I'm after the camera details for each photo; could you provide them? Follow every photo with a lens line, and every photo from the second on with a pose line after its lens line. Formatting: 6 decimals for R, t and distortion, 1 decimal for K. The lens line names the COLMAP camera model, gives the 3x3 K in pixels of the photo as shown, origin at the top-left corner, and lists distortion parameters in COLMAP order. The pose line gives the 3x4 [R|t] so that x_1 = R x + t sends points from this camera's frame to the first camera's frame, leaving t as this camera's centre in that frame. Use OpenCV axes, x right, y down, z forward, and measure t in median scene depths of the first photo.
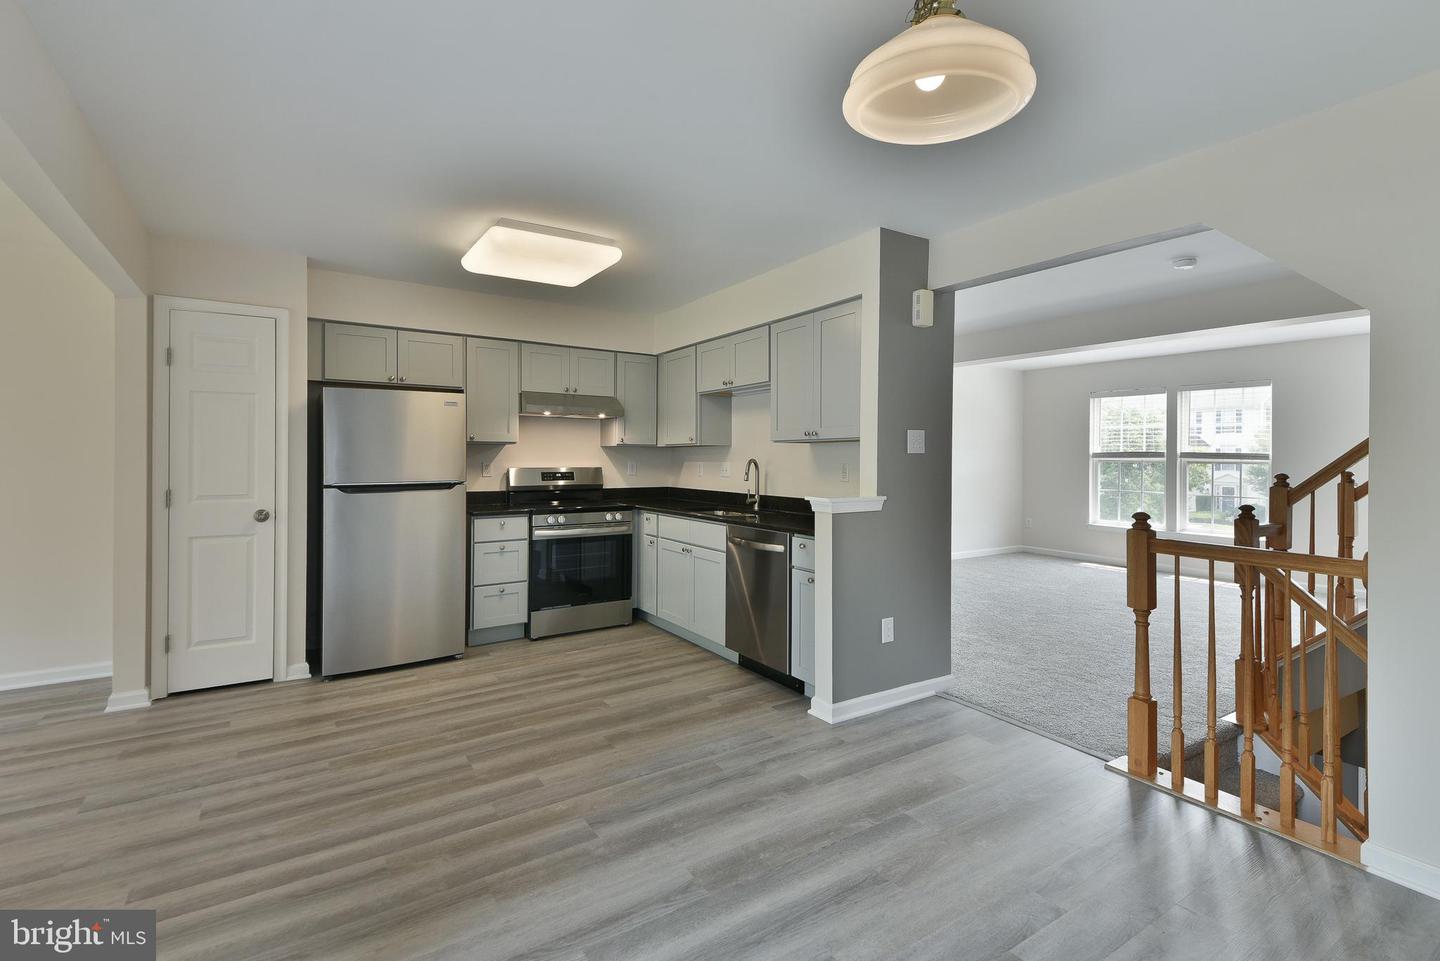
lens RADIAL K [[659.5, 0, 721.5], [0, 659.5, 452.4], [0, 0, 1]] dist [0.036592, -0.002468]
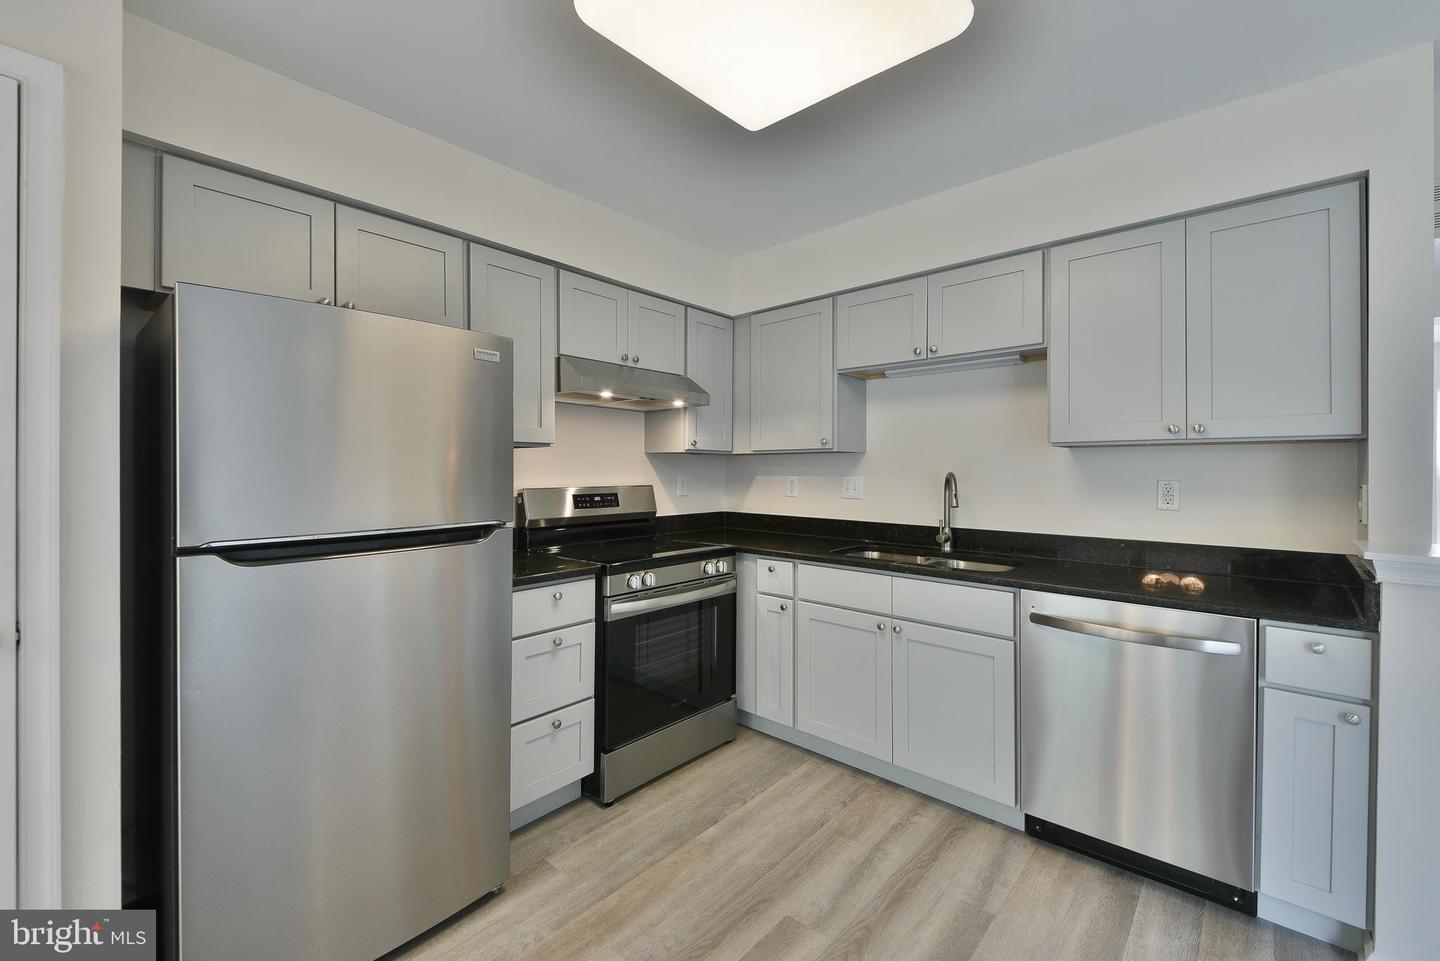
lens RADIAL K [[604.1, 0, 719.4], [0, 604.1, 460.7], [0, 0, 1]] dist [0.000698, -0.001181]
pose [[0.968769, 0.002541, 0.247953, -0.349872], [-0.001267, 0.999985, -0.005297, 0.002410], [-0.247963, 0.004818, 0.968757, 0.542202]]
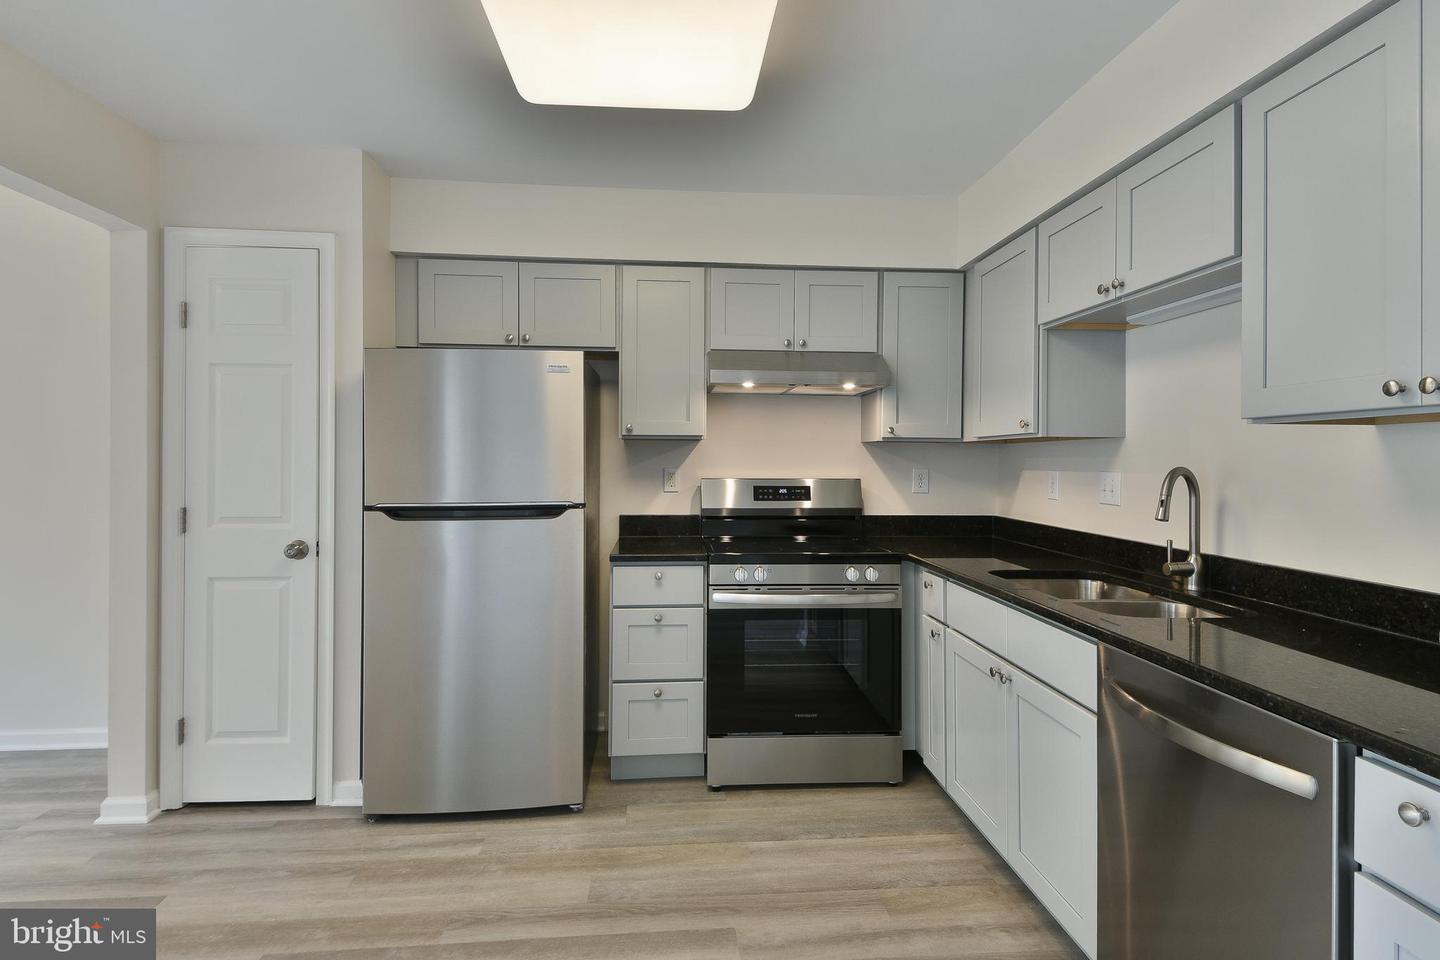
lens RADIAL K [[736.1, 0, 705.6], [0, 736.1, 456.2], [0, 0, 1]] dist [0.036658, -0.008167]
pose [[0.869604, -0.001302, -0.493749, 0.021528], [0.002440, 0.999996, 0.001659, 0.002045], [0.493745, -0.002648, 0.869603, 0.500372]]
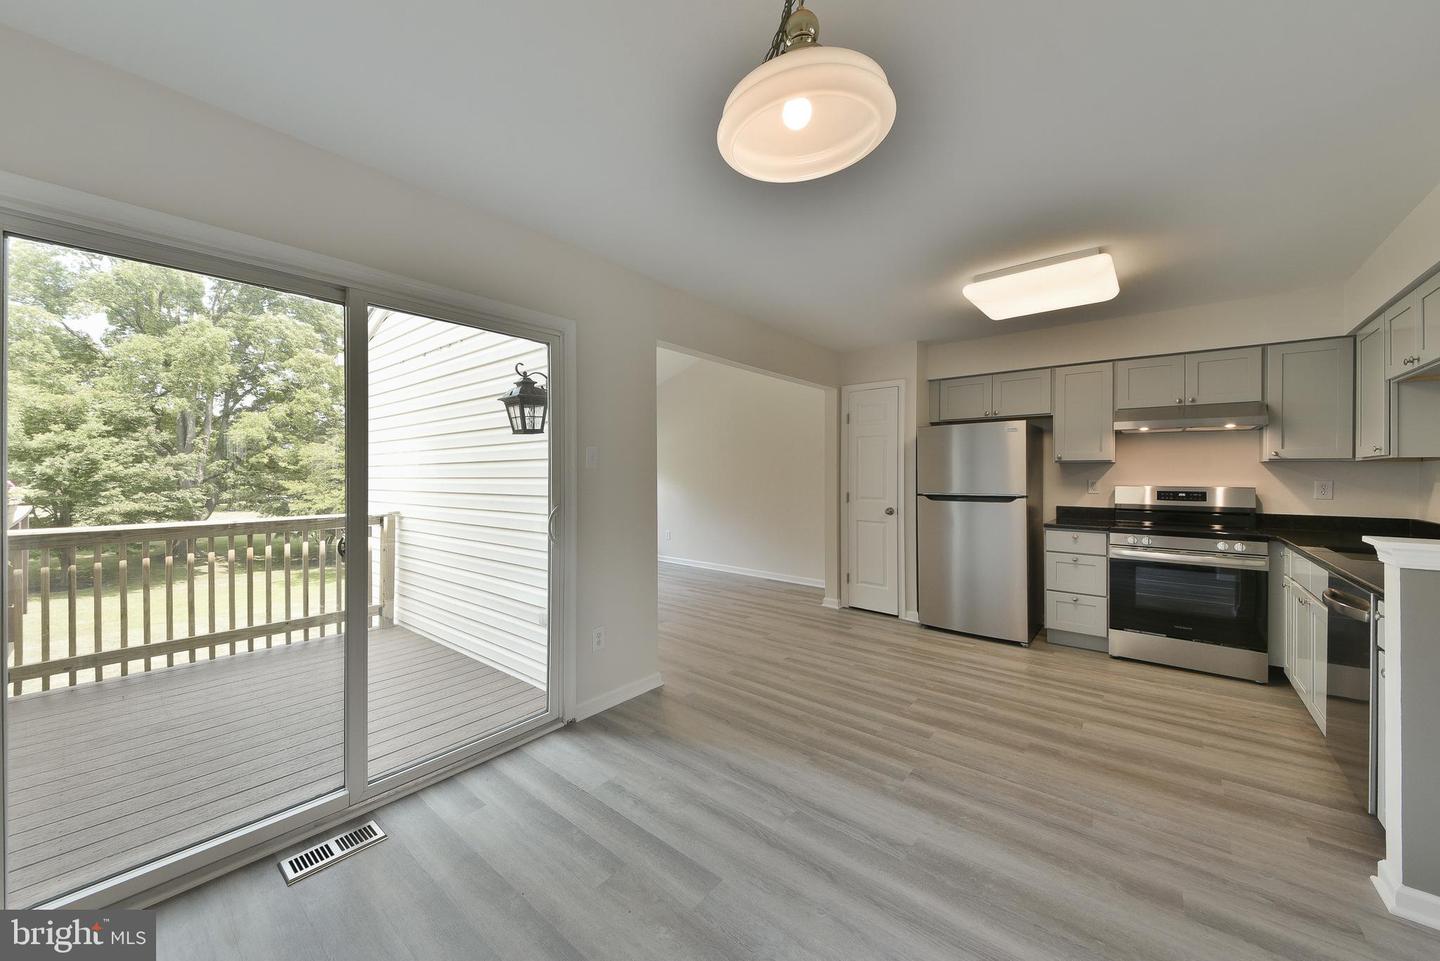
lens RADIAL K [[516.2, 0, 684.0], [0, 516.2, 472.9], [0, 0, 1]] dist [-0.014252, -0.000814]
pose [[0.247421, -0.005557, -0.968892, 0.335898], [0.004563, 0.999979, -0.004570, 0.005073], [0.968897, -0.003290, 0.247441, 0.200281]]
